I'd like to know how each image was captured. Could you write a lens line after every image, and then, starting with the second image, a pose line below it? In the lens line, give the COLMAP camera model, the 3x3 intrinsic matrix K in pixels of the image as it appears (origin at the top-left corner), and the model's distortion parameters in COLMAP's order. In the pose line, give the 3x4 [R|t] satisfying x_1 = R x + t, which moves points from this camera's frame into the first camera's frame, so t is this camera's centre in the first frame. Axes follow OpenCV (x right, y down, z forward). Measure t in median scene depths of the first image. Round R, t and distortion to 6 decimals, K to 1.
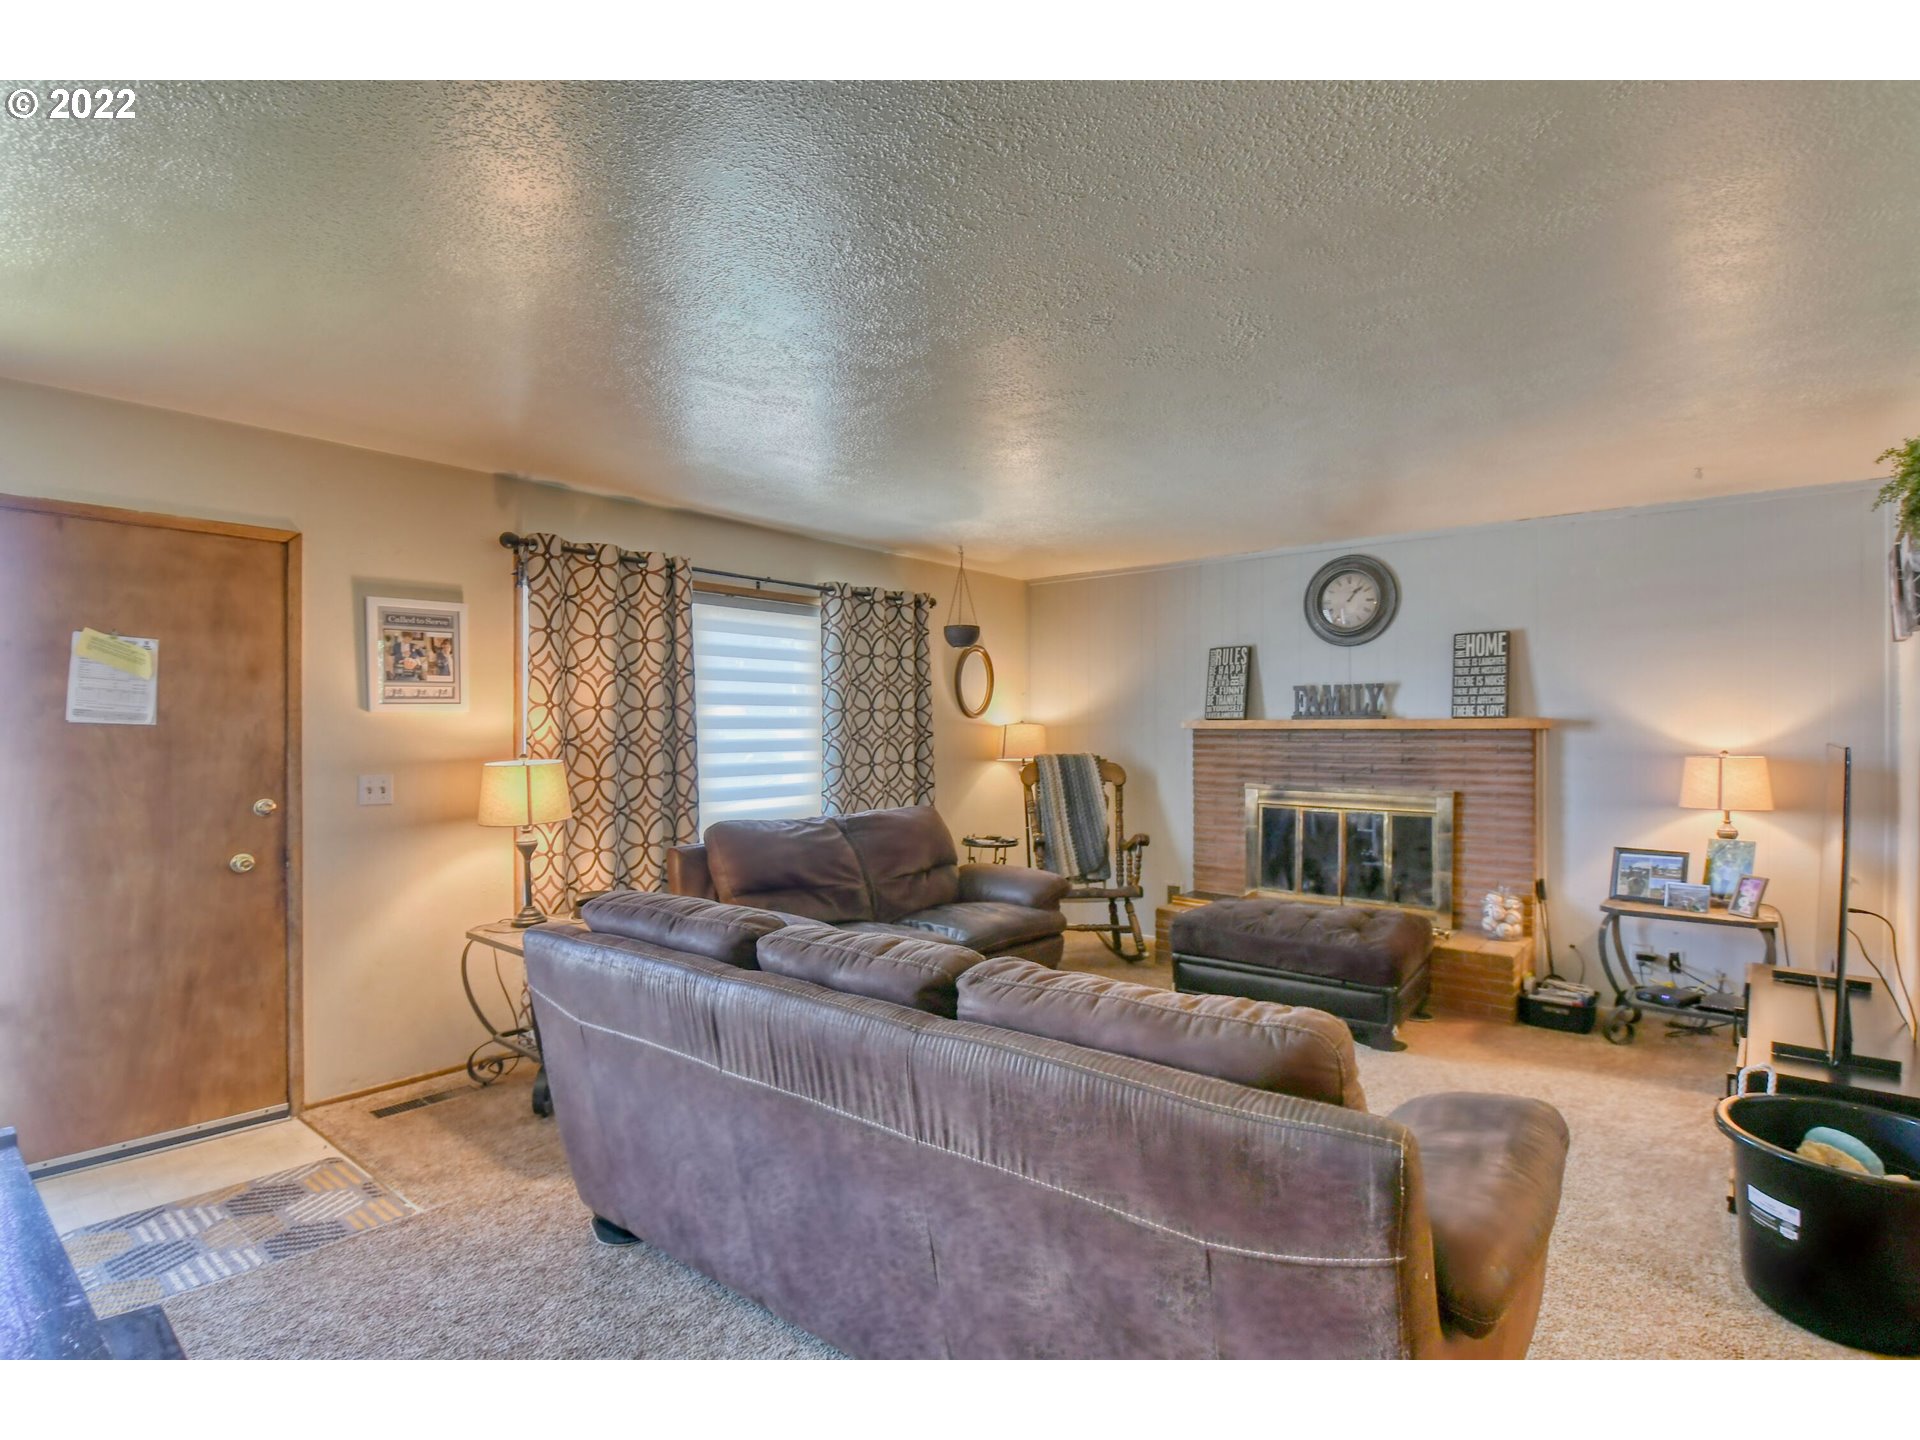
lens RADIAL K [[930.7, 0, 951.5], [0, 930.7, 725.9], [0, 0, 1]] dist [-0.001080, -0.001479]
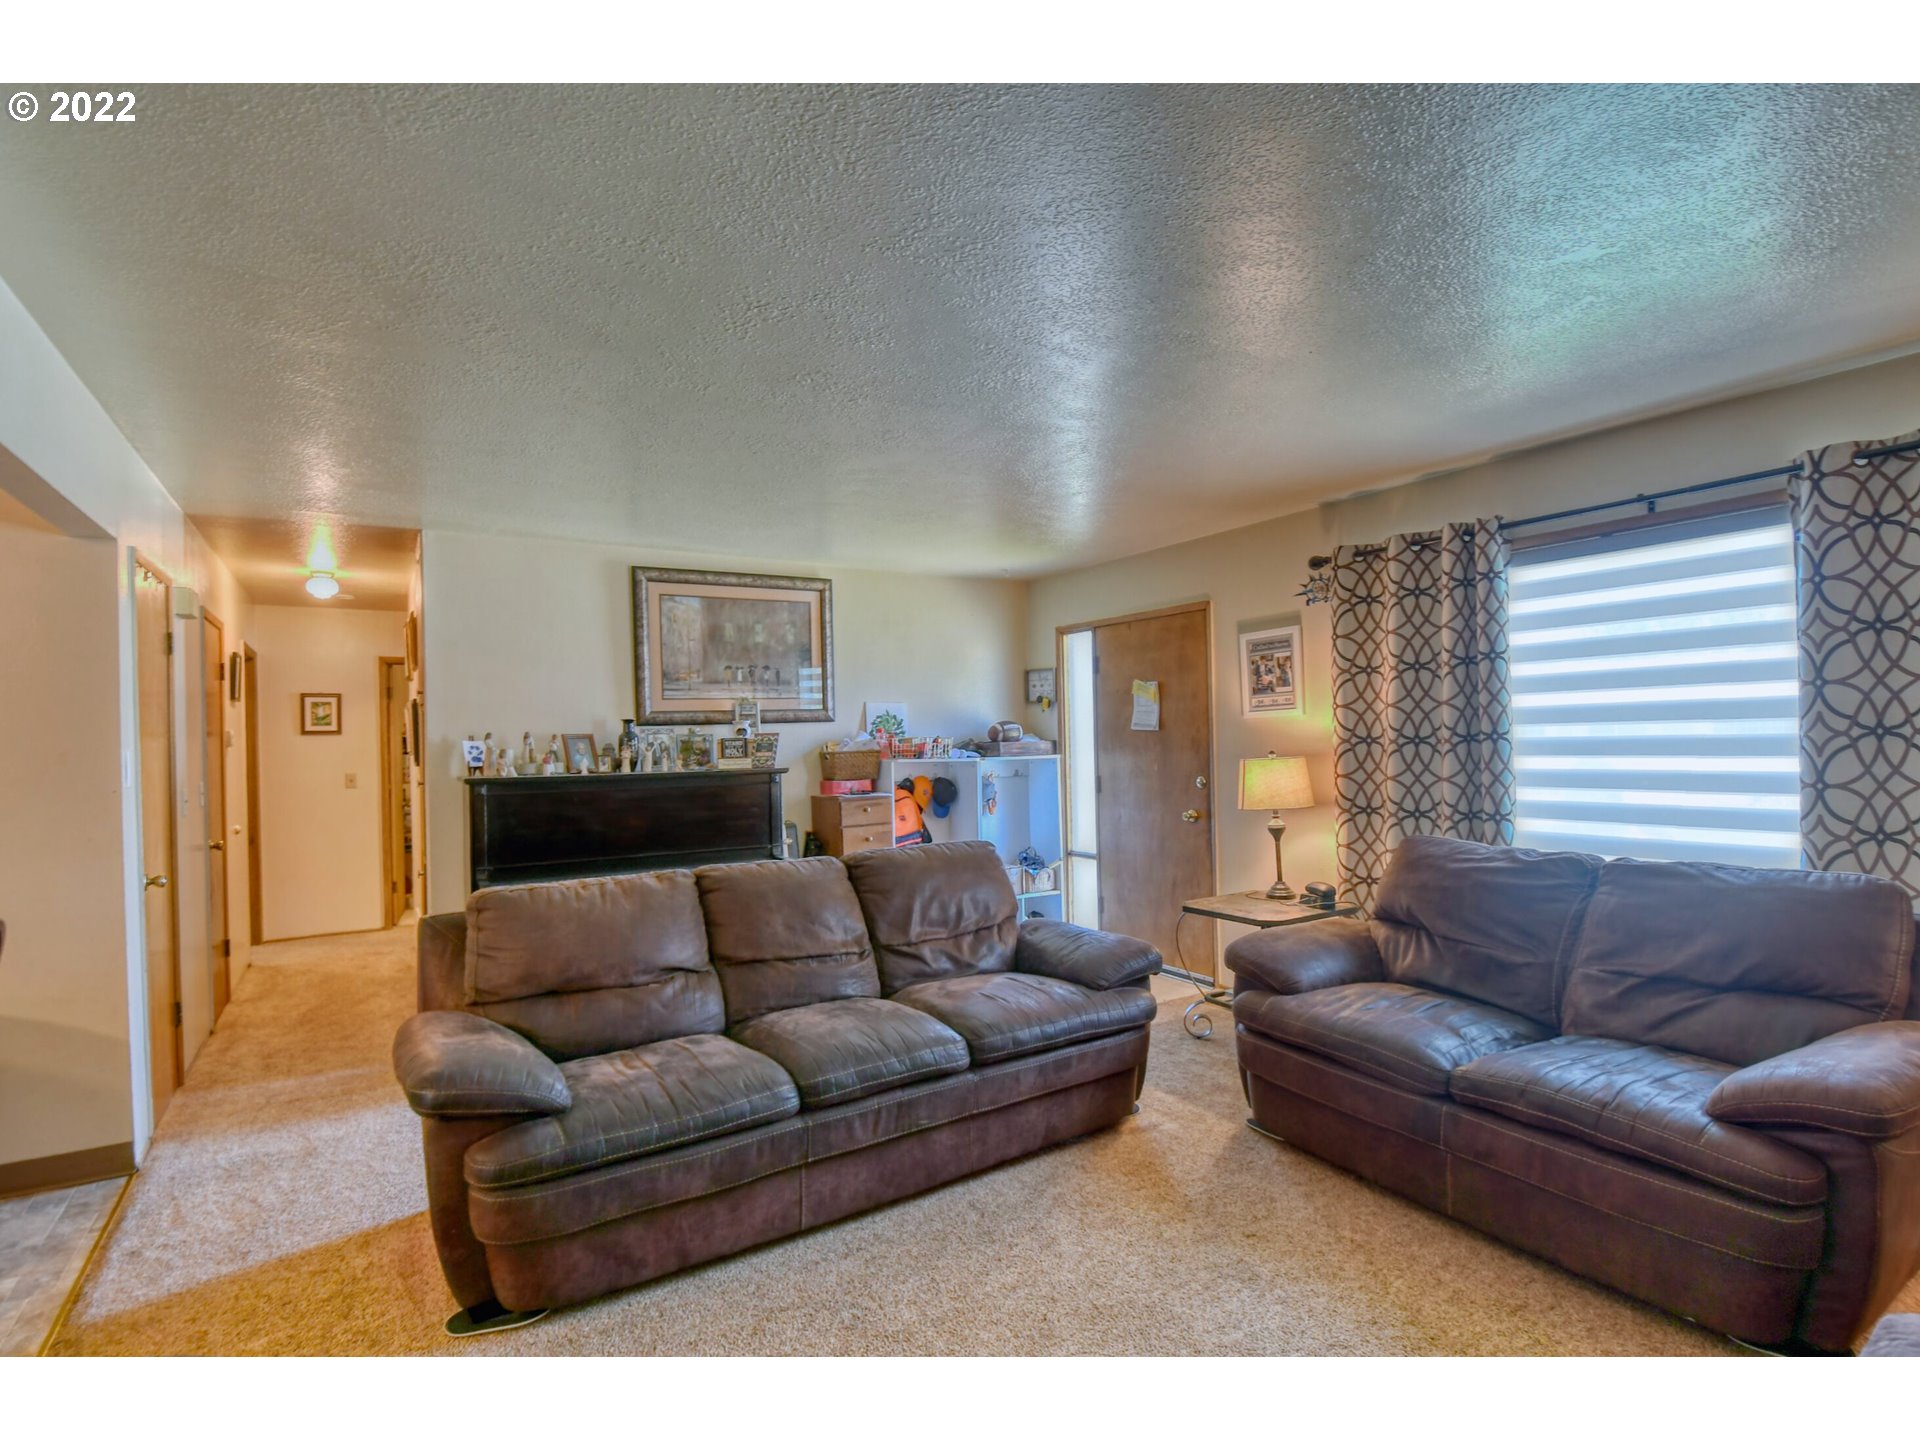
lens RADIAL K [[930.7, 0, 951.5], [0, 930.7, 725.9], [0, 0, 1]] dist [-0.001080, -0.001479]
pose [[-0.290639, 0.000769, -0.956832, 0.679114], [0.035004, 0.999339, -0.009829, -0.004464], [0.956192, -0.036350, -0.290474, 0.821616]]
